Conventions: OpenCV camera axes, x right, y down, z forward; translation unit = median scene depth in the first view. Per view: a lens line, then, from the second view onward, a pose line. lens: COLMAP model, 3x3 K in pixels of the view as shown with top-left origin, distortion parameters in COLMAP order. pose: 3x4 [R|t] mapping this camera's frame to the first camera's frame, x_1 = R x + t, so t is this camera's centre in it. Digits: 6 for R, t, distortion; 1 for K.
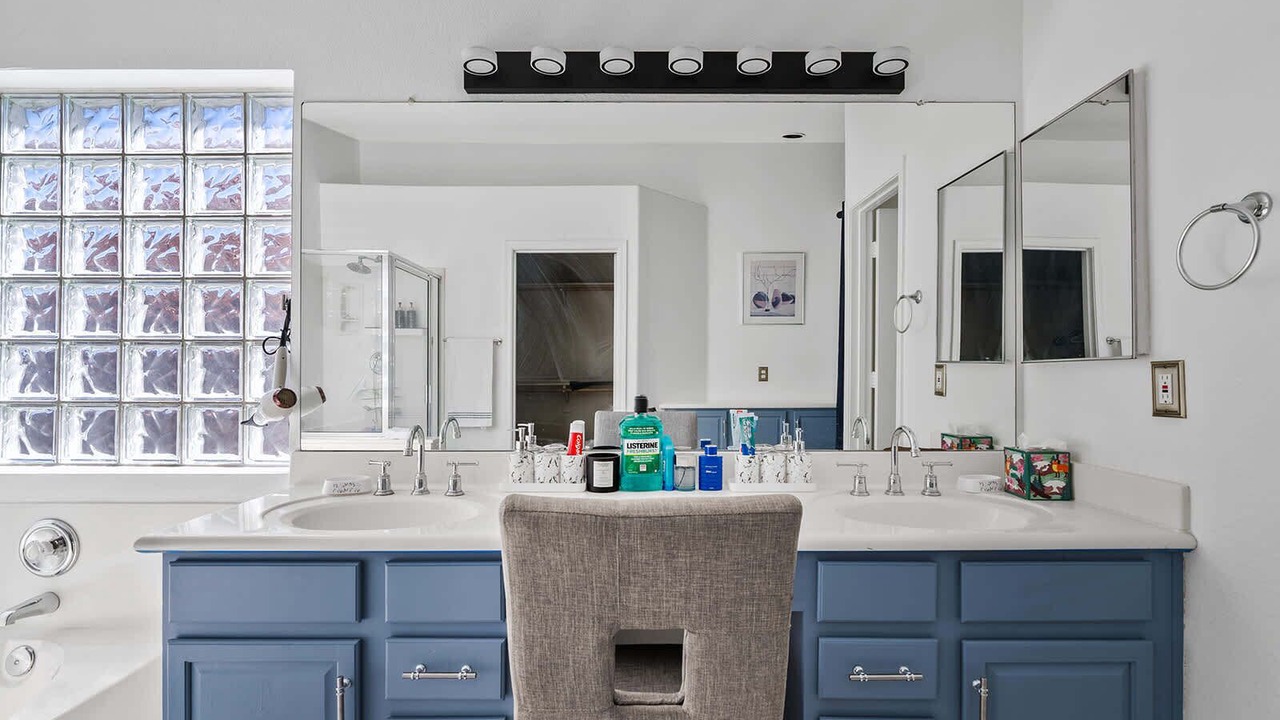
lens RADIAL K [[582.7, 0, 641.6], [0, 582.7, 363.7], [0, 0, 1]] dist [-0.002320, 0.000282]
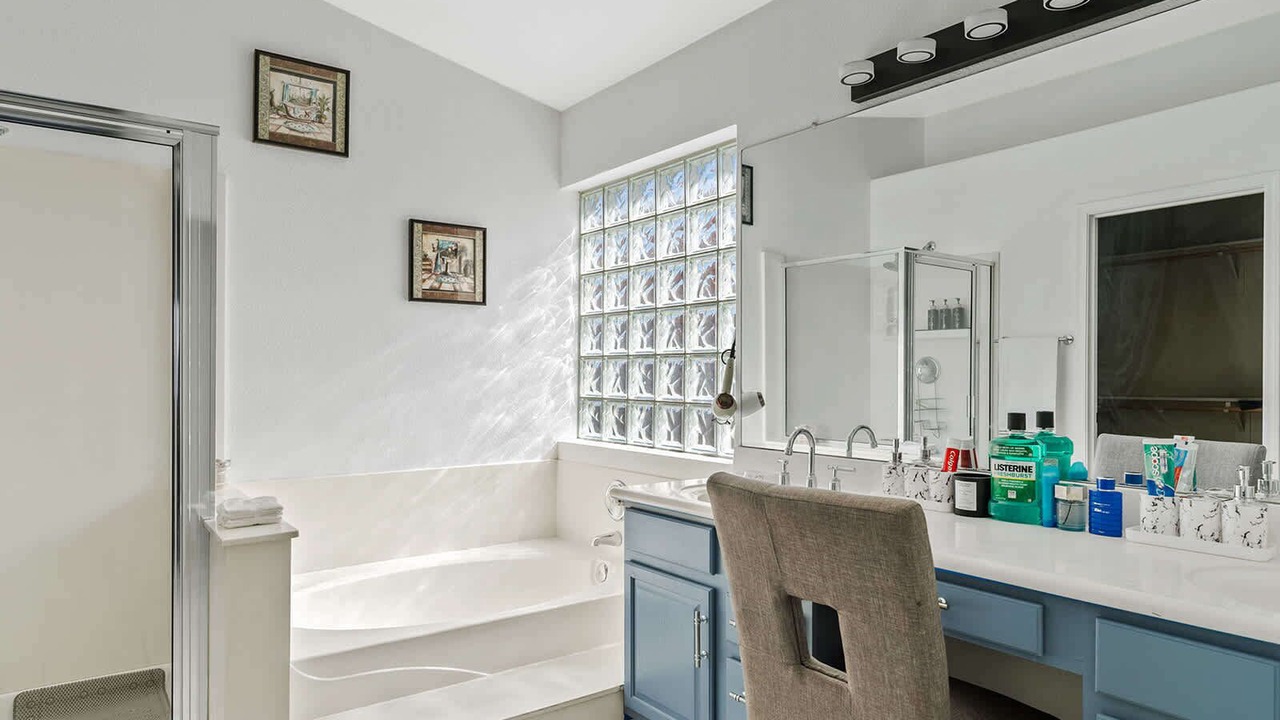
lens RADIAL K [[769.2, 0, 641.8], [0, 769.2, 375.5], [0, 0, 1]] dist [-0.002472, 0.000051]
pose [[0.605896, 0.002244, -0.795541, 0.556494], [0.003891, 0.999976, 0.005784, -0.003224], [0.795535, -0.006600, 0.605872, -0.106444]]
